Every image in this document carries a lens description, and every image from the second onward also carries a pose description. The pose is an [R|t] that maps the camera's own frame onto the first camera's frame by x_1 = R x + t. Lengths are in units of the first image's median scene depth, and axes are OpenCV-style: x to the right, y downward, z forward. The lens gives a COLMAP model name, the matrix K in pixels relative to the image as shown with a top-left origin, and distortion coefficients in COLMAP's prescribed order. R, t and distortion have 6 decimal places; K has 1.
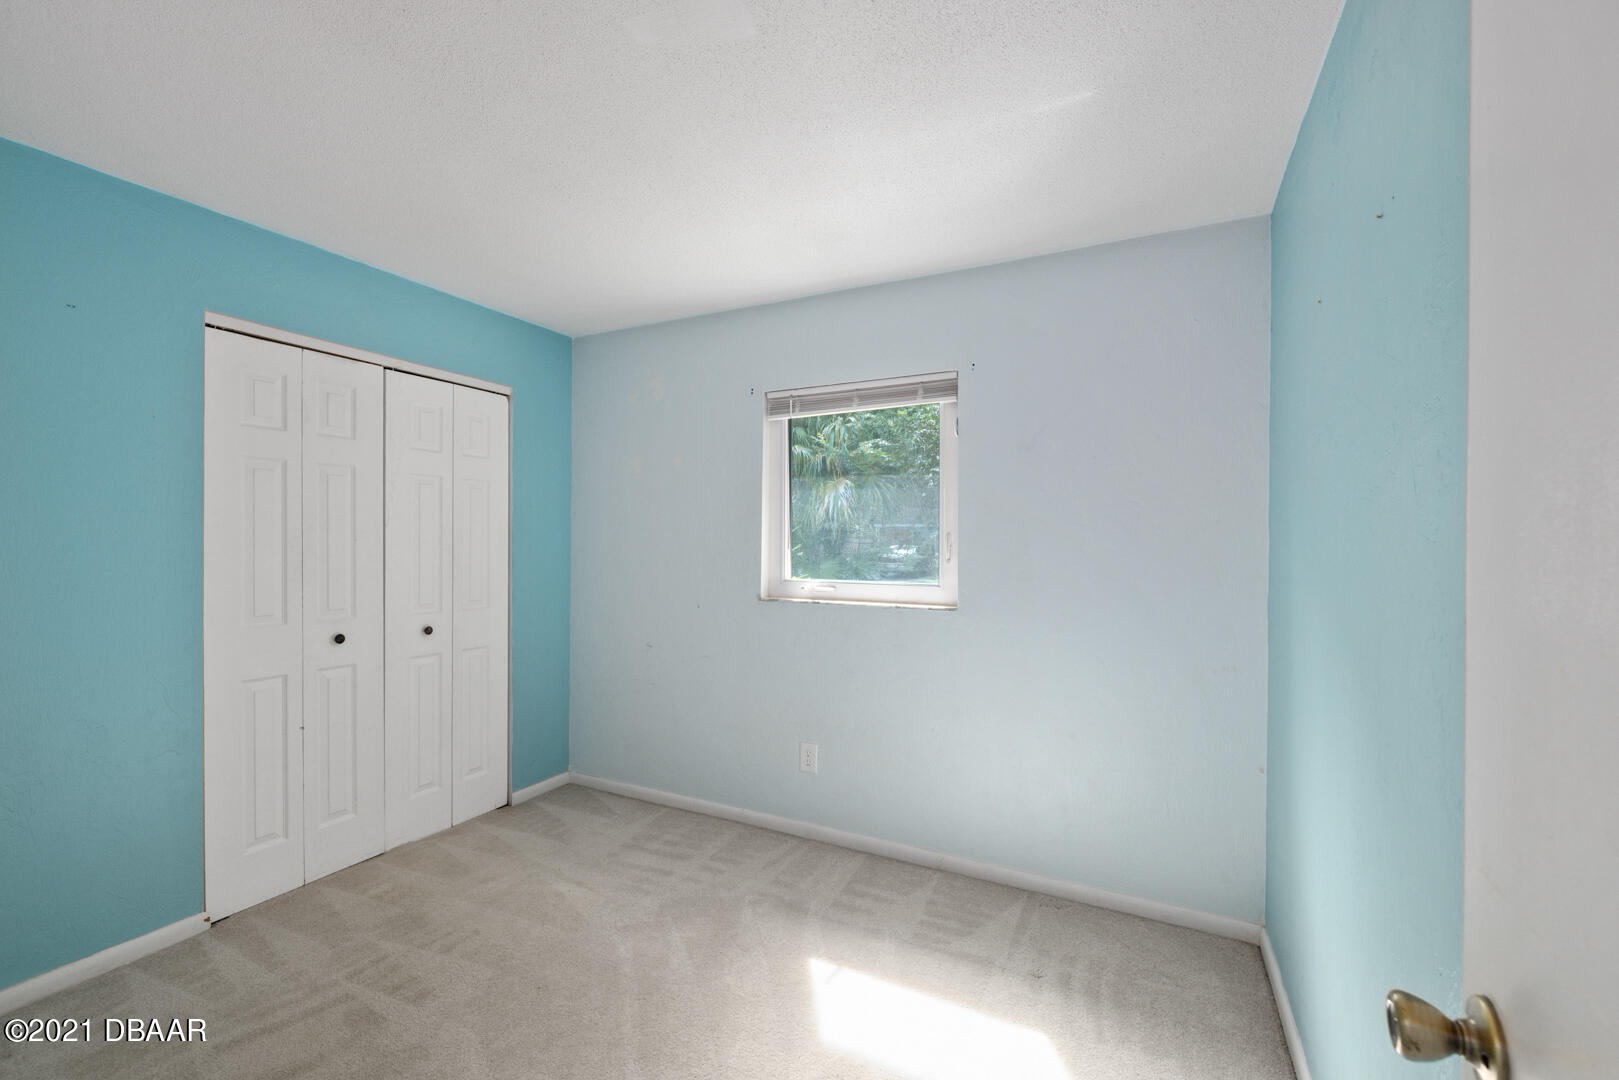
lens RADIAL K [[680.8, 0, 800.1], [0, 680.8, 540.0], [0, 0, 1]] dist [-0.000505, -0.000368]
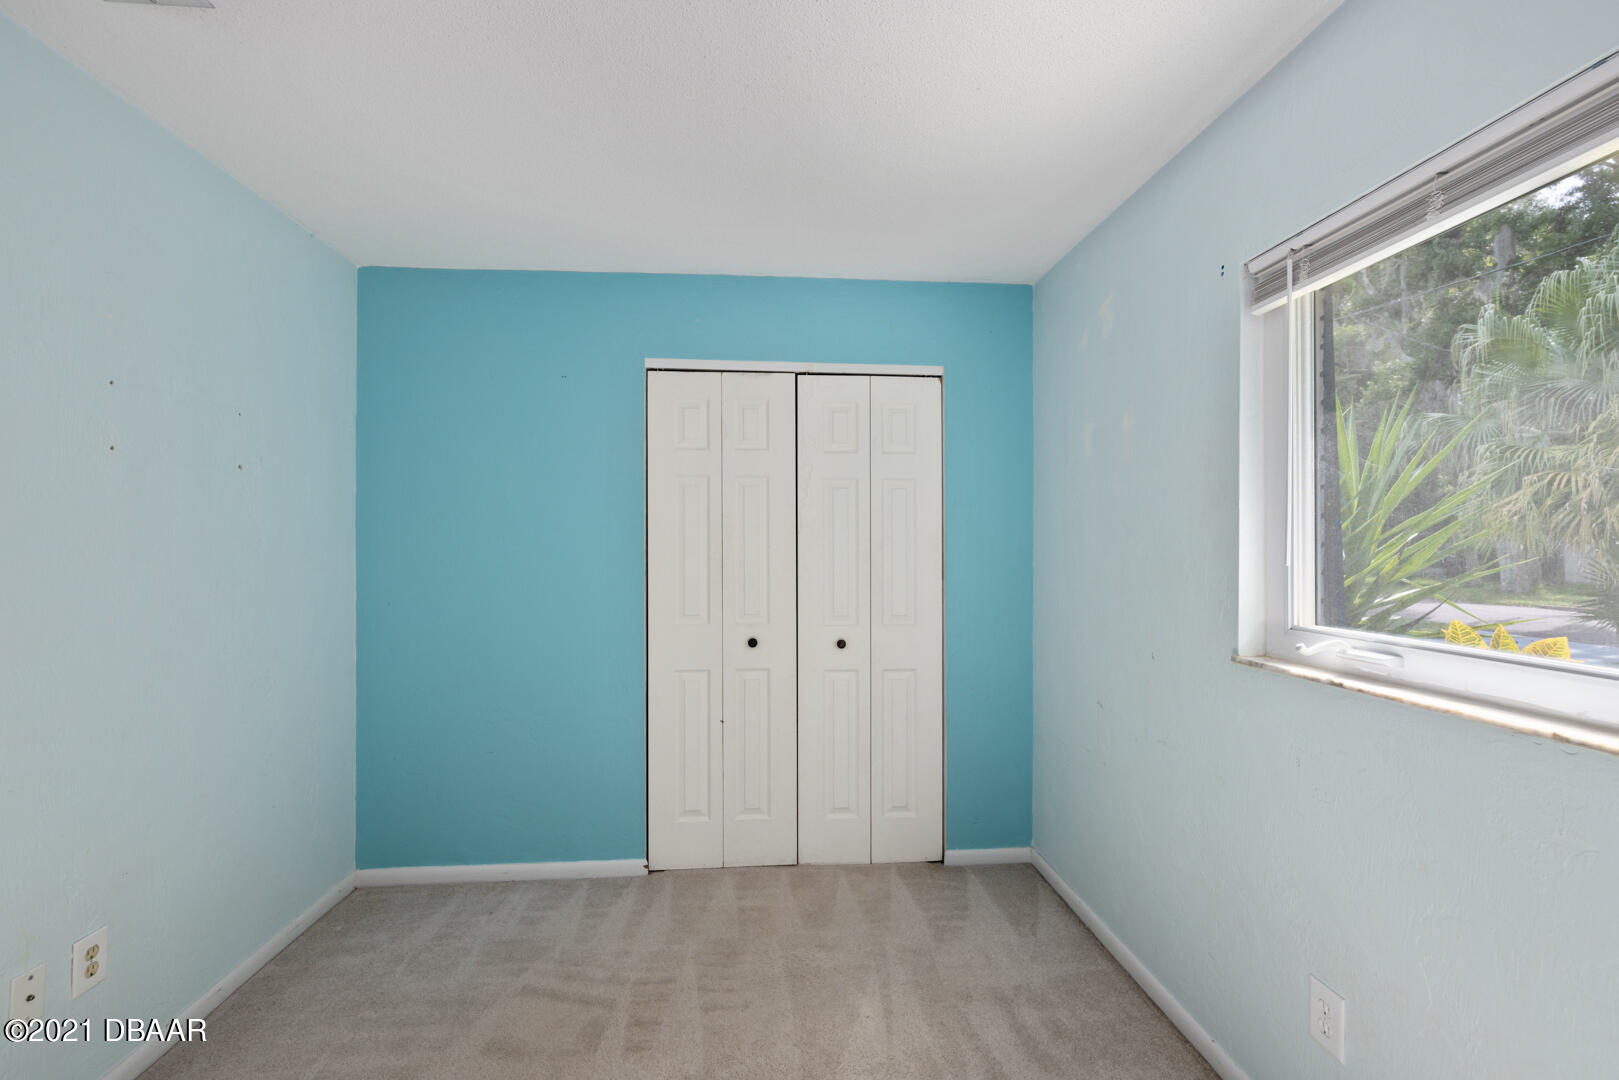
lens RADIAL K [[680.8, 0, 800.1], [0, 680.8, 540.0], [0, 0, 1]] dist [-0.000505, -0.000368]
pose [[0.525091, -0.010780, -0.850978, 0.225421], [0.004412, 0.999941, -0.009944, -0.001166], [0.851035, 0.001467, 0.525108, 0.464105]]
